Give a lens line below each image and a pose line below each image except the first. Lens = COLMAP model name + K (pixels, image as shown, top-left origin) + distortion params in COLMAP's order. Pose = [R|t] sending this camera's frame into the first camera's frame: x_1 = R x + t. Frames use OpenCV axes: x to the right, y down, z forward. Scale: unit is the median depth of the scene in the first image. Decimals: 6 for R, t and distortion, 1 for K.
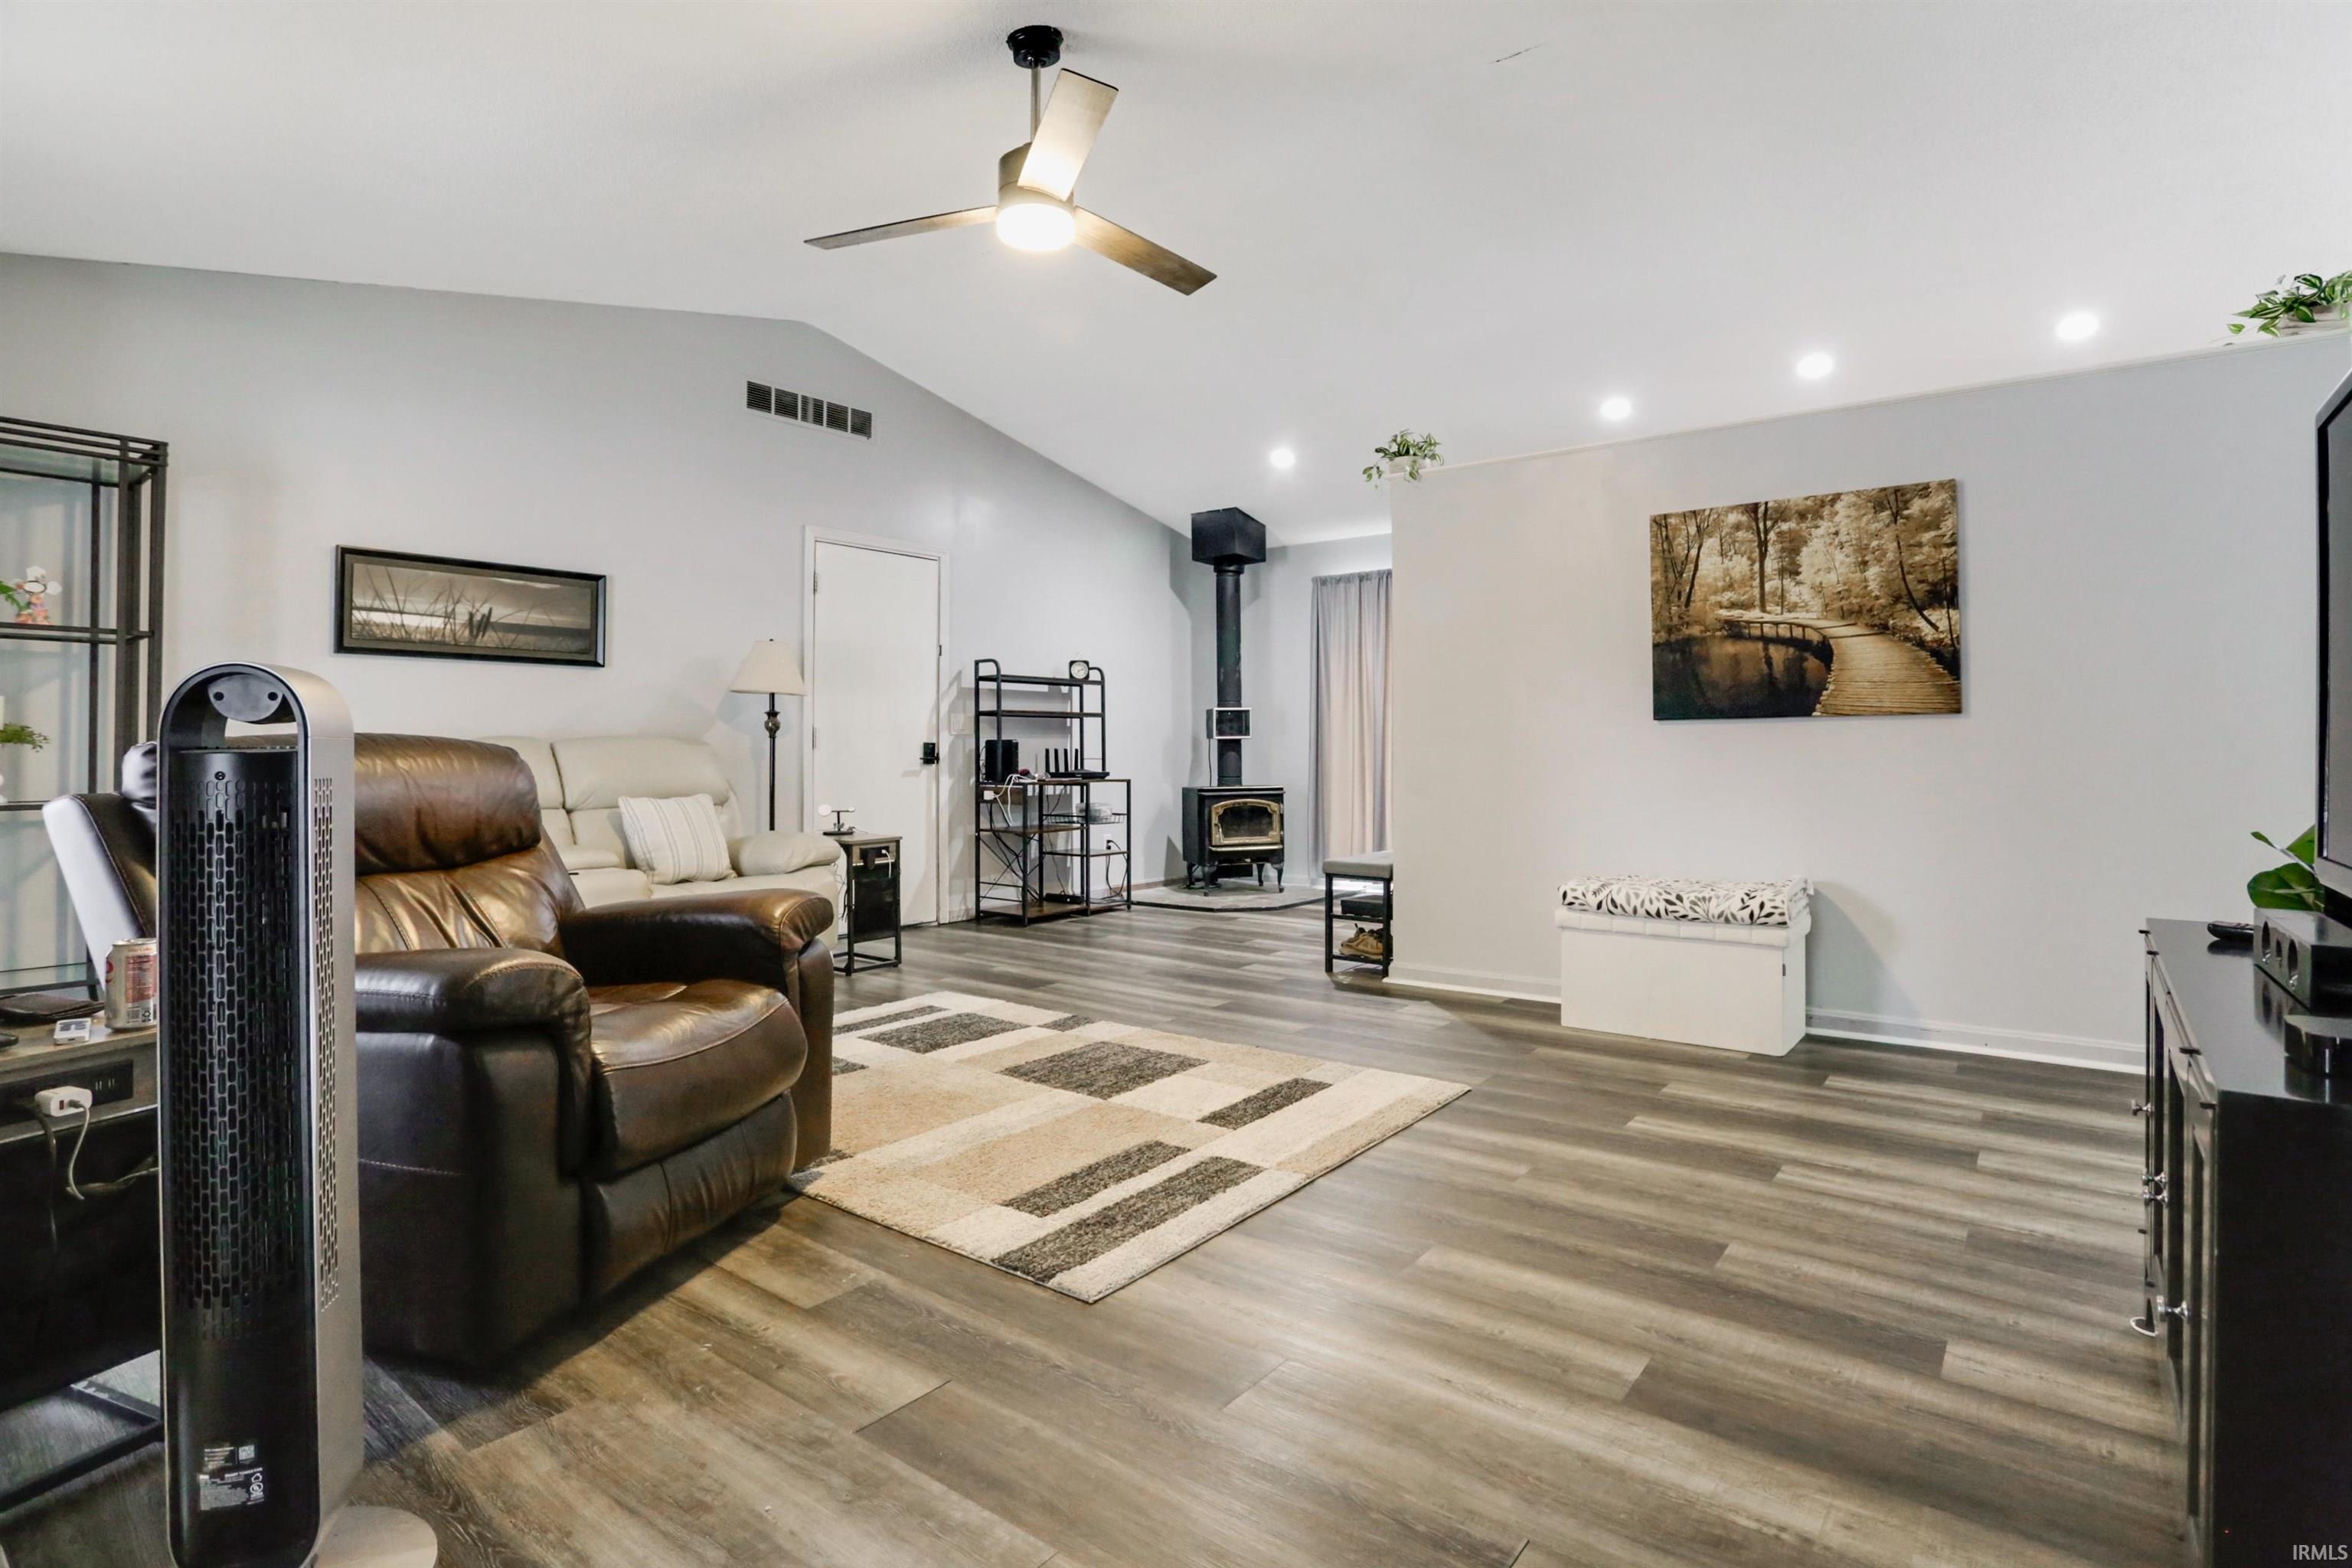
lens RADIAL K [[1162.9, 0, 1190.2], [0, 1162.9, 763.7], [0, 0, 1]] dist [-0.070529, 0.023218]
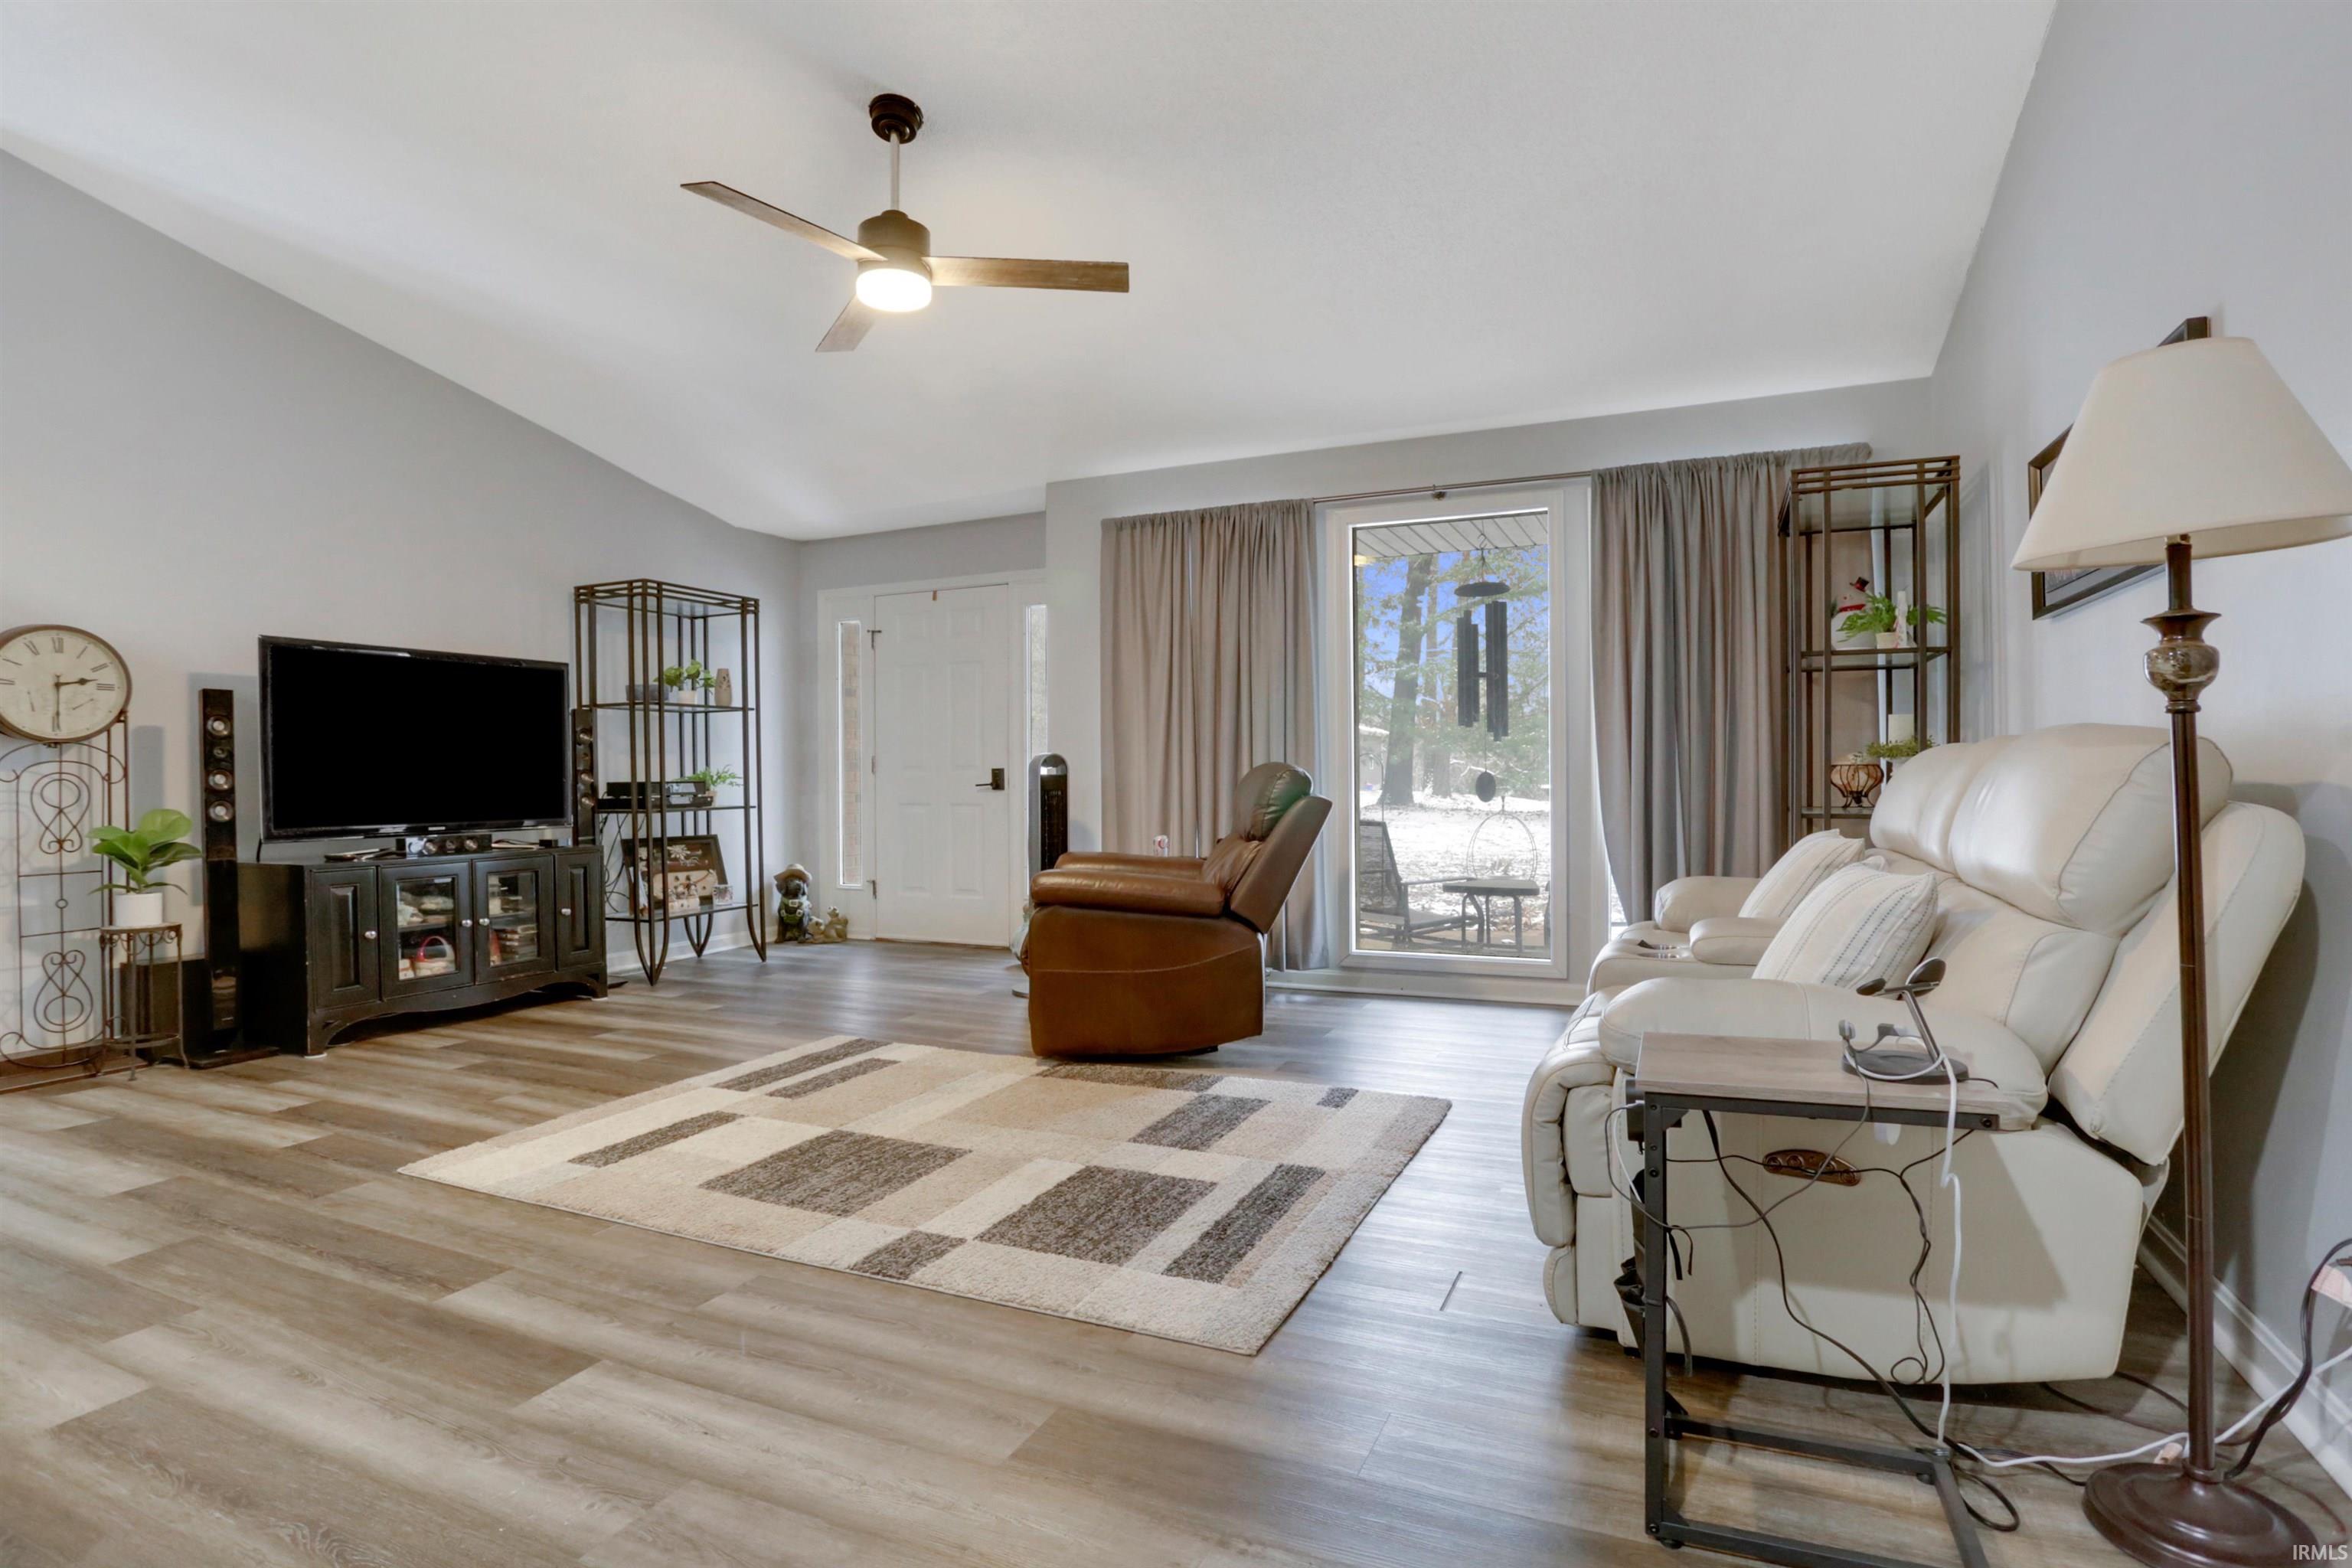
lens RADIAL K [[1162.9, 0, 1190.2], [0, 1162.9, 763.7], [0, 0, 1]] dist [-0.070529, 0.023218]
pose [[-0.975167, 0.007170, -0.221356, -0.115504], [0.005948, 0.999963, 0.006187, -0.016562], [0.221392, 0.004717, -0.975174, 1.501573]]
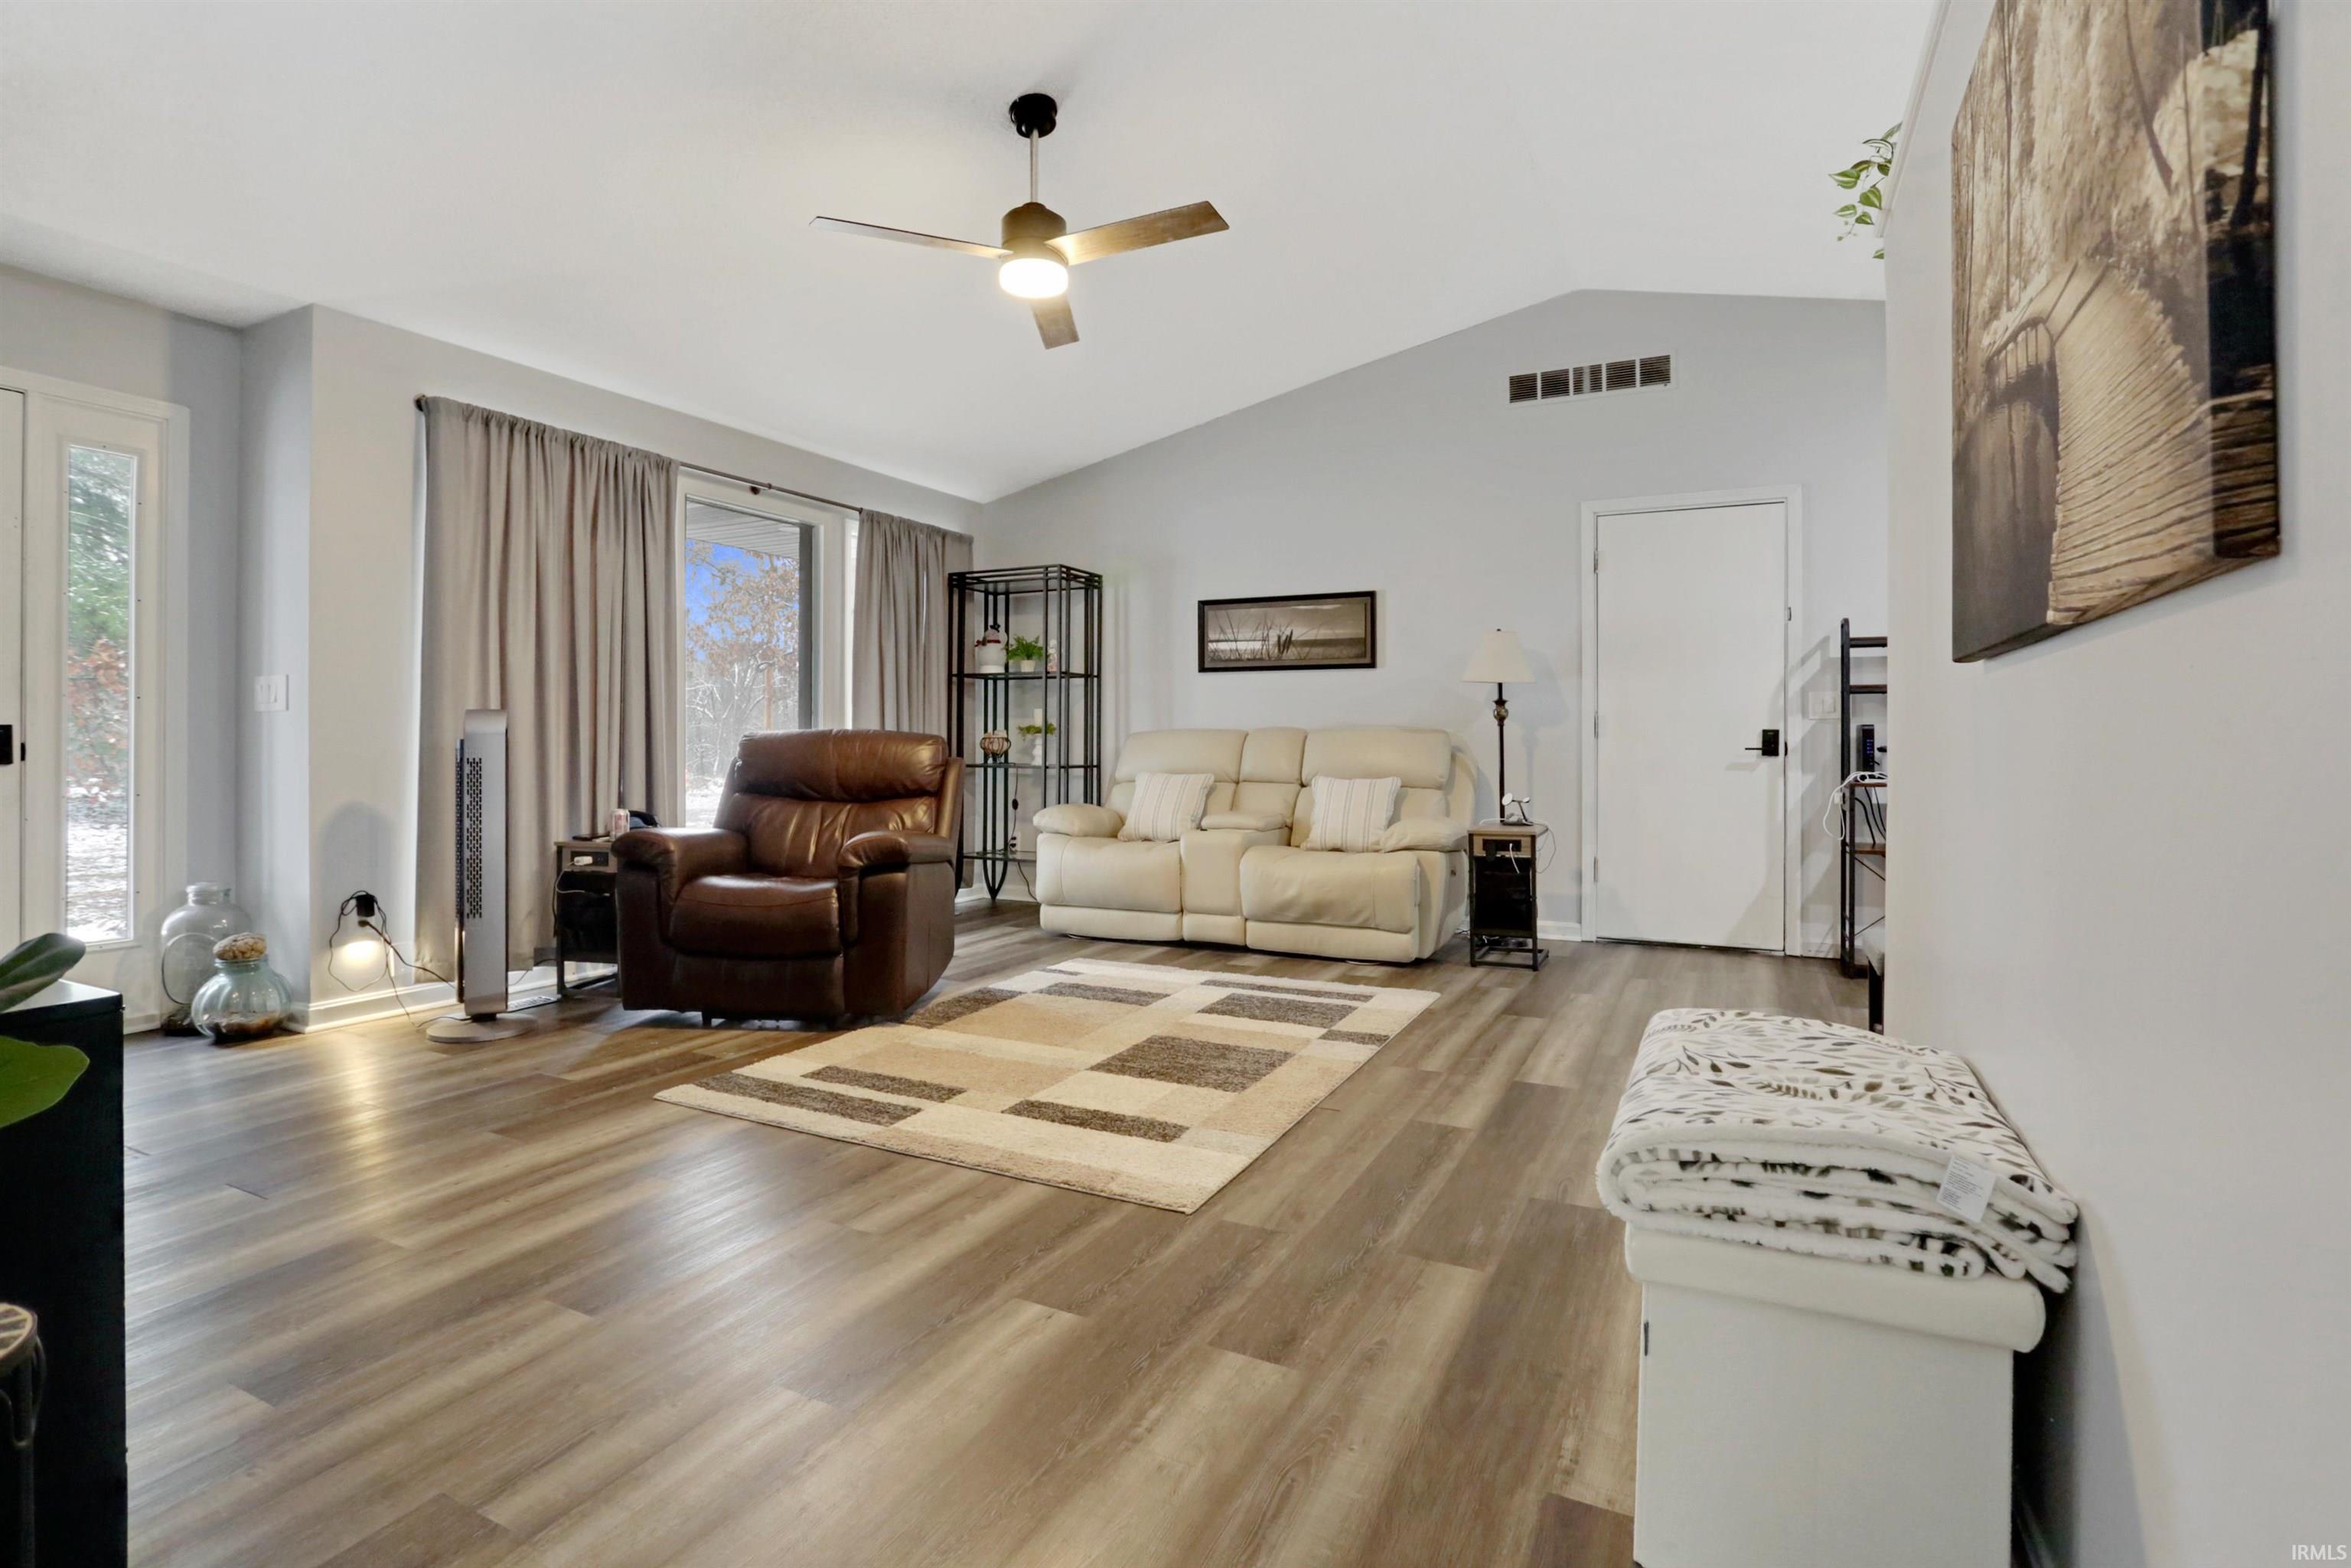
lens RADIAL K [[1162.4, 0, 1189.7], [0, 1162.4, 763.7], [0, 0, 1]] dist [-0.070529, 0.023218]
pose [[0.183106, 0.018029, -0.982928, 0.717792], [-0.014134, 0.999777, 0.015705, -0.001760], [0.982992, 0.011017, 0.183320, 0.671118]]
